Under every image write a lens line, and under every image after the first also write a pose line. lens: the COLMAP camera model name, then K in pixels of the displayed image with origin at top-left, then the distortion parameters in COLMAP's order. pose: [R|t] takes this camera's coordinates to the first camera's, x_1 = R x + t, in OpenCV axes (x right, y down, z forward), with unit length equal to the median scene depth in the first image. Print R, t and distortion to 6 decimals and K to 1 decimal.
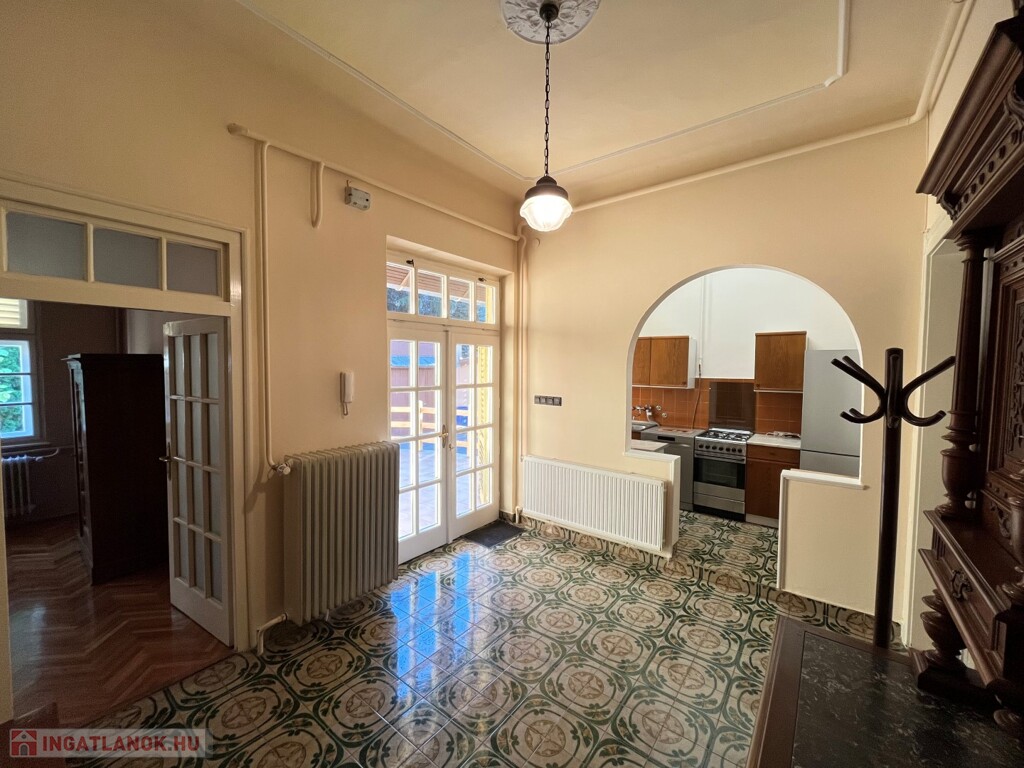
lens RADIAL K [[412.7, 0, 506.1], [0, 412.7, 382.4], [0, 0, 1]] dist [-0.003080, -0.000447]
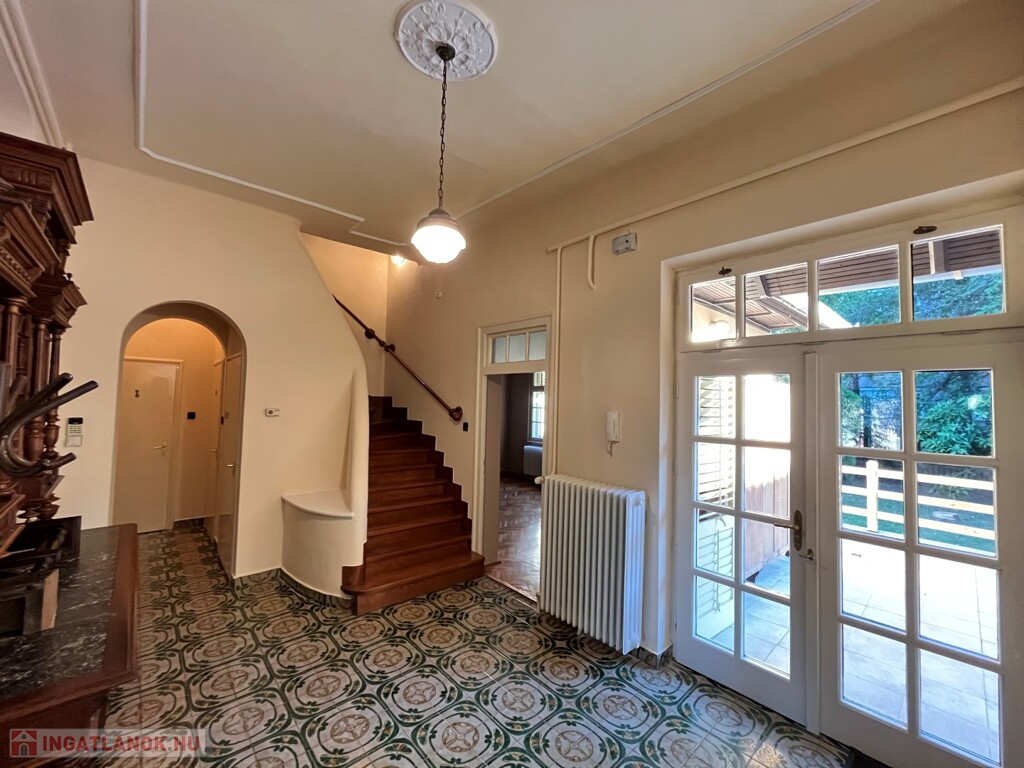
lens RADIAL K [[412.7, 0, 507.2], [0, 412.7, 382.1], [0, 0, 1]] dist [-0.003080, -0.000447]
pose [[-0.172994, -0.056976, -0.983274, 0.635561], [-0.066591, 0.996718, -0.046040, -0.031595], [0.982669, 0.057512, -0.176220, 0.847044]]
